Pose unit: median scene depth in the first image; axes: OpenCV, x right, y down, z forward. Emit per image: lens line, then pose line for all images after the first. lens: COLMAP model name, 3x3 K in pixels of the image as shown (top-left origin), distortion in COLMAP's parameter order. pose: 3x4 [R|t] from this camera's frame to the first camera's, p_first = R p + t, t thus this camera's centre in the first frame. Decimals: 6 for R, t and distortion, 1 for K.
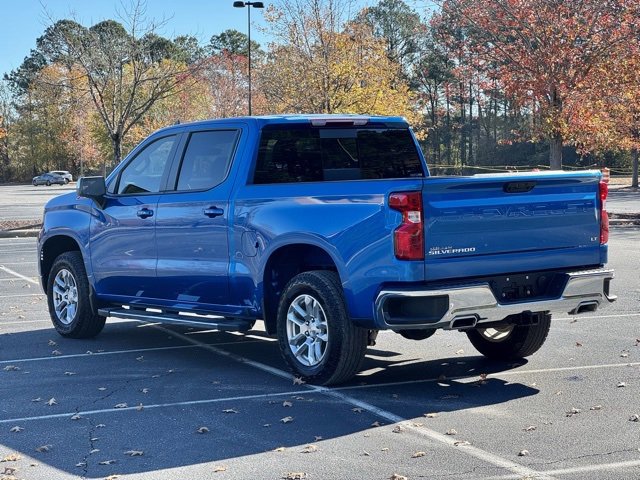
lens RADIAL K [[1415.9, 0, 320.1], [0, 1415.9, 238.9], [0, 0, 1]] dist [0.139132, 0.000000]
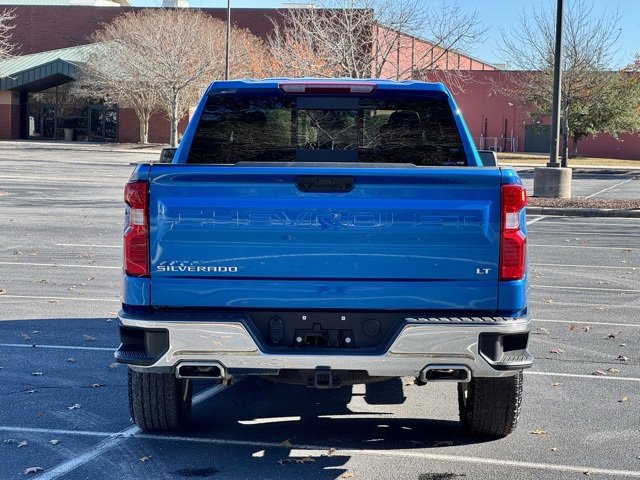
lens RADIAL K [[1415.9, 0, 319.9], [0, 1415.9, 241.2], [0, 0, 1]] dist [0.139132, 0.000000]
pose [[0.790700, 0.079340, -0.607040, 0.552356], [-0.066637, 0.996829, 0.043487, -0.038733], [0.608566, 0.006066, 0.793480, 0.457871]]
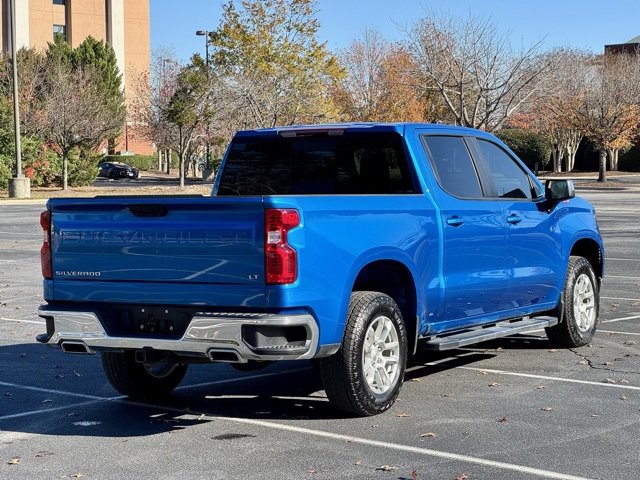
lens RADIAL K [[1415.9, 0, 324.1], [0, 1415.9, 238.6], [0, 0, 1]] dist [0.139132, 0.000000]
pose [[0.378067, 0.061215, -0.923752, 1.023838], [-0.045861, 0.997825, 0.047353, -0.066954], [0.924642, 0.024462, 0.380052, 0.756616]]
